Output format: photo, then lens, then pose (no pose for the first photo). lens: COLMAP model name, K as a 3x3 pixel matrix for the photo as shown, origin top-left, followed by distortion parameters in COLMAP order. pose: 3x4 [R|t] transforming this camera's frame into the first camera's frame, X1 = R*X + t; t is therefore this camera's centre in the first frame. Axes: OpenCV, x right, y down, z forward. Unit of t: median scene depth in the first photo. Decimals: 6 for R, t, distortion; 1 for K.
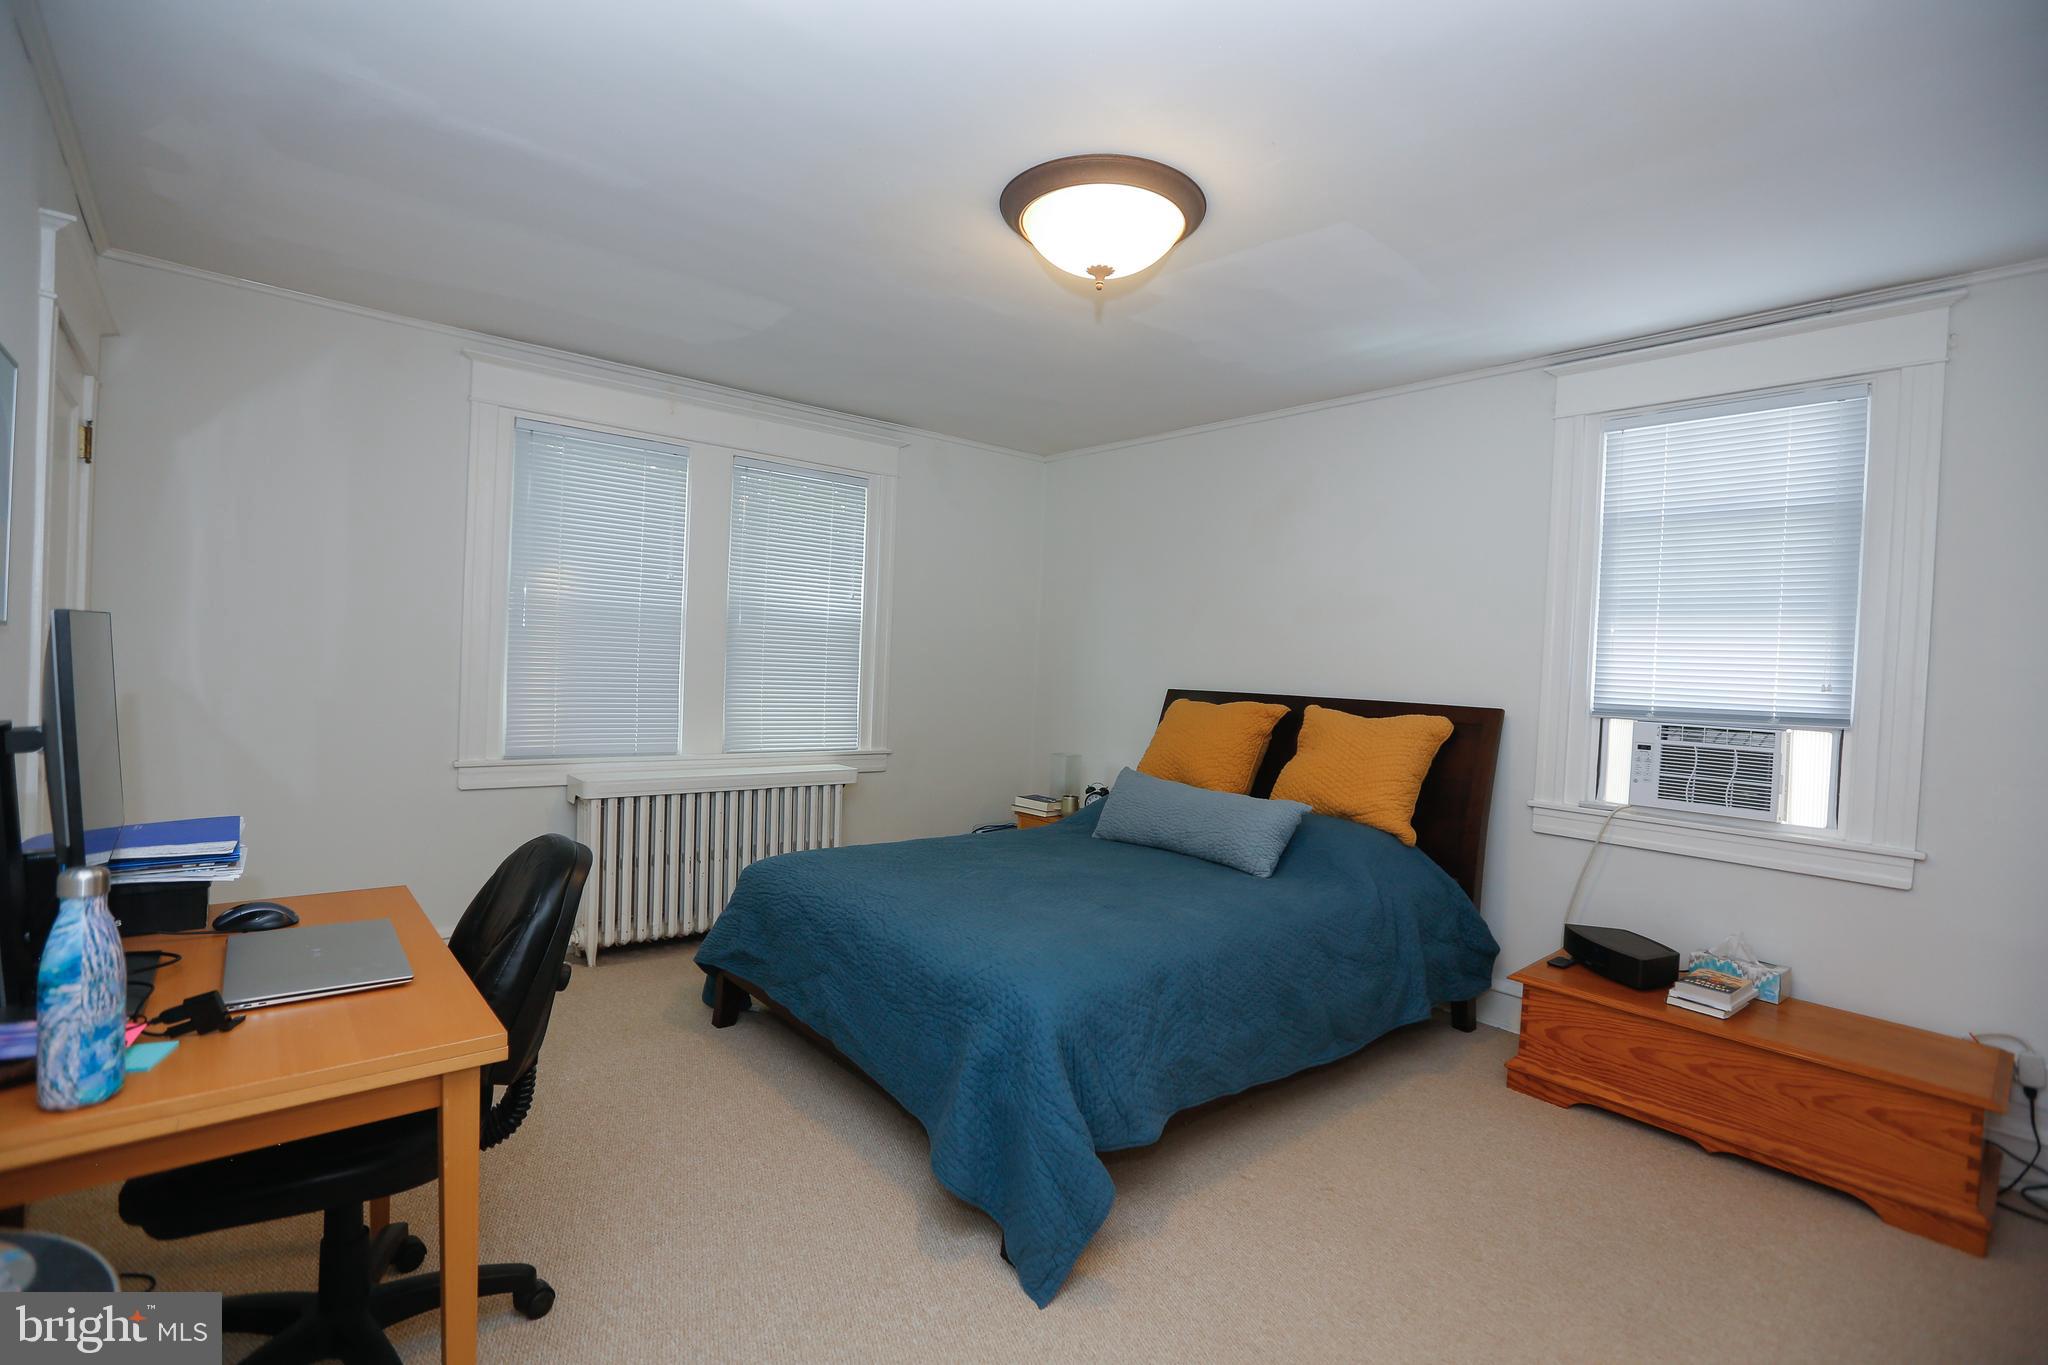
lens RADIAL K [[970.4, 0, 1019.2], [0, 970.4, 676.4], [0, 0, 1]] dist [-0.059011, 0.033063]
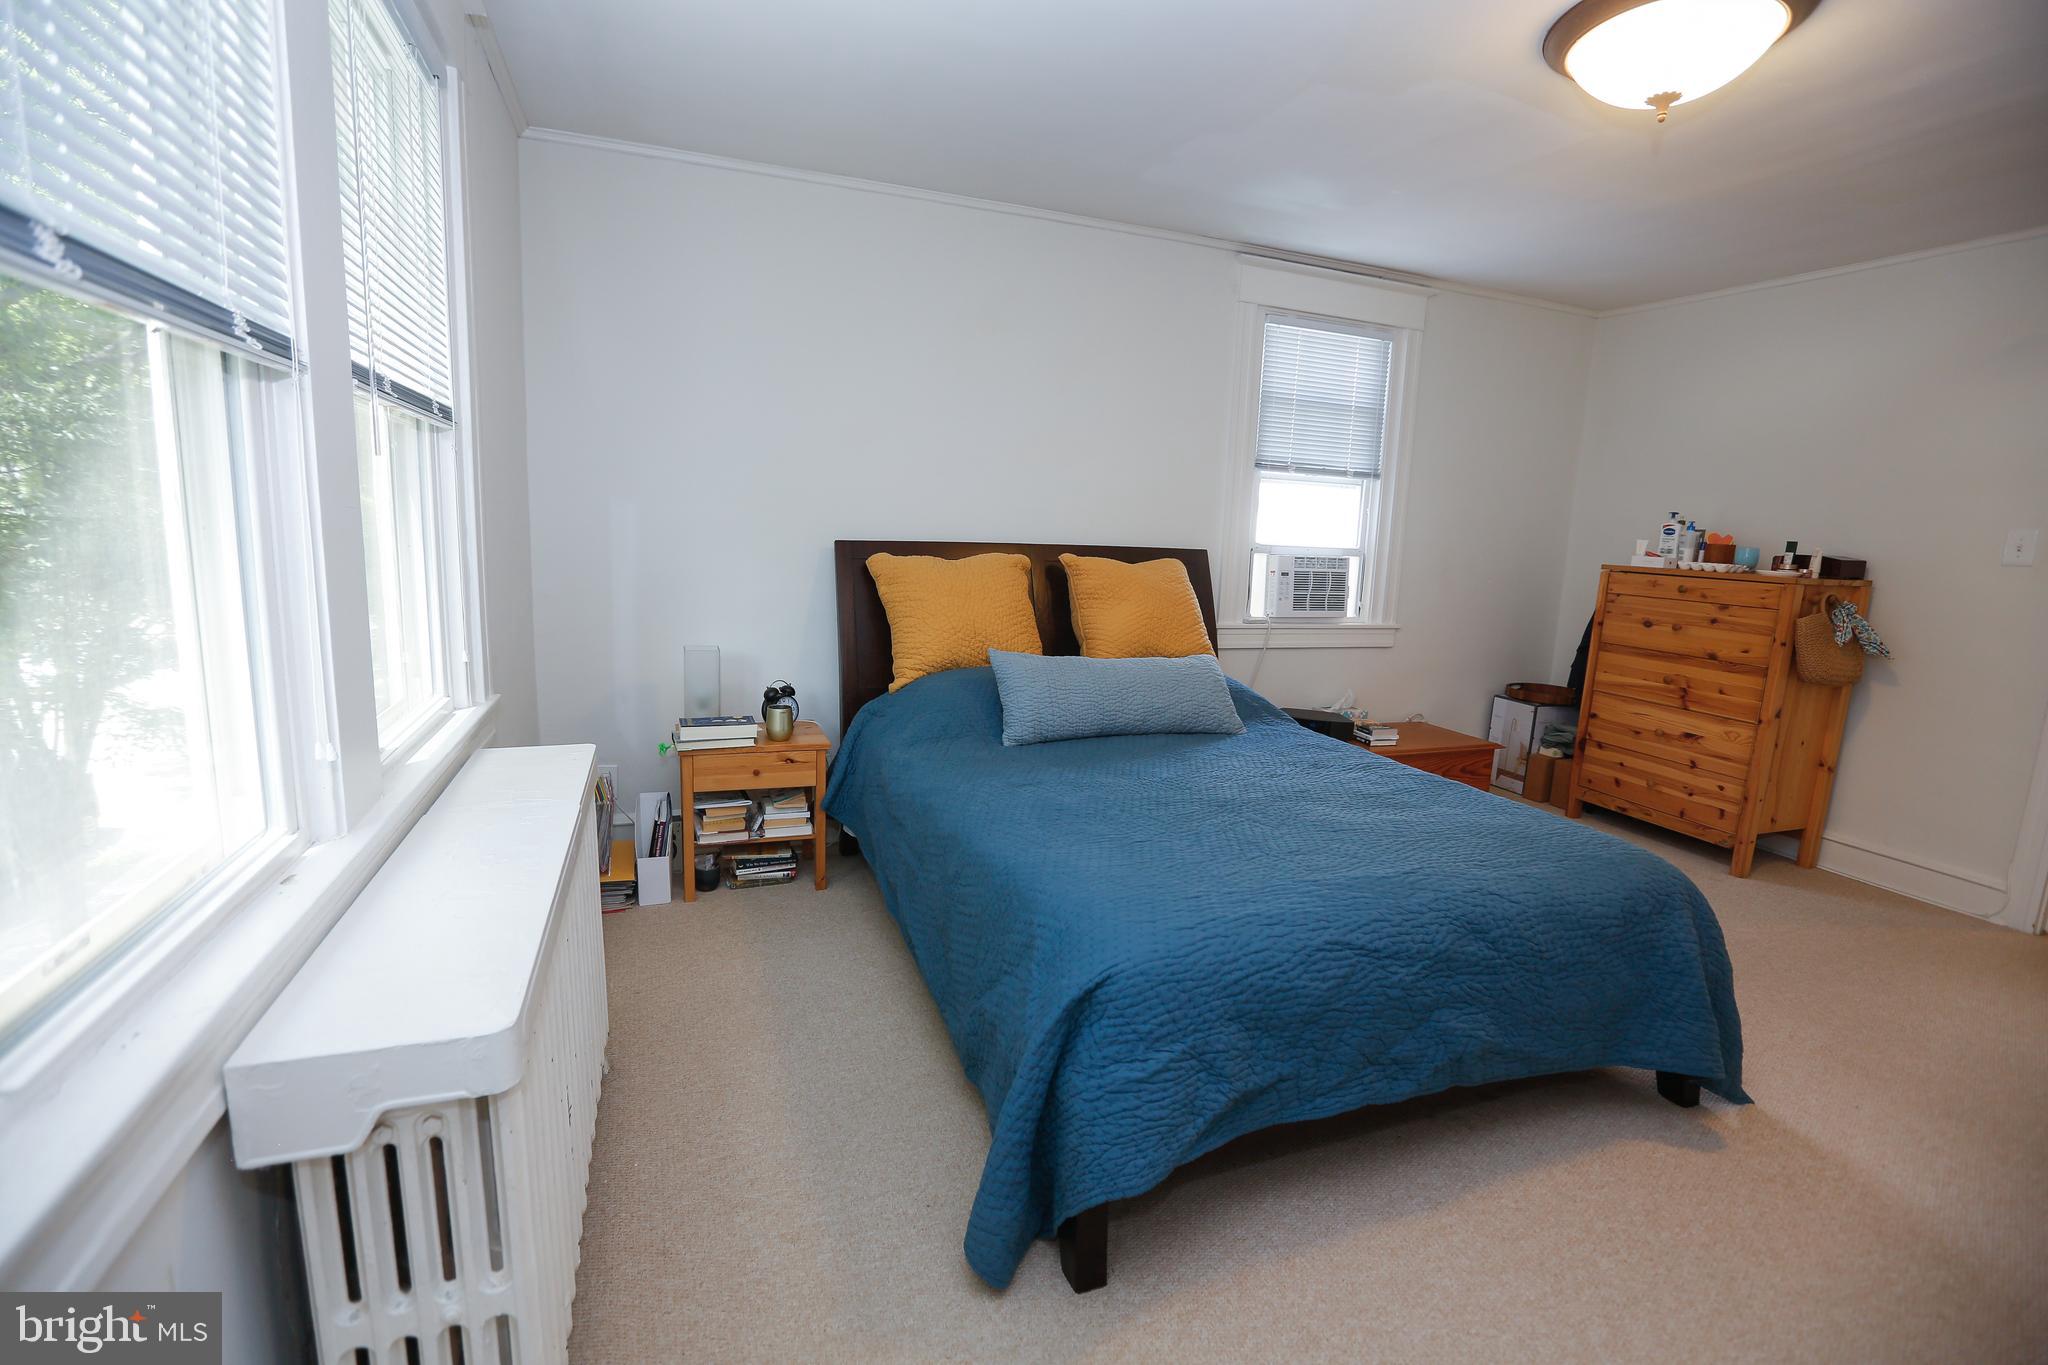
lens RADIAL K [[940.3, 0, 1024.0], [0, 940.3, 682.5], [0, 0, 1]] dist [-0.049906, 0.023033]
pose [[0.317526, -0.190045, 0.929010, -0.743424], [-0.011131, 0.978896, 0.204055, -0.043321], [-0.948184, -0.075134, 0.308710, 0.938966]]
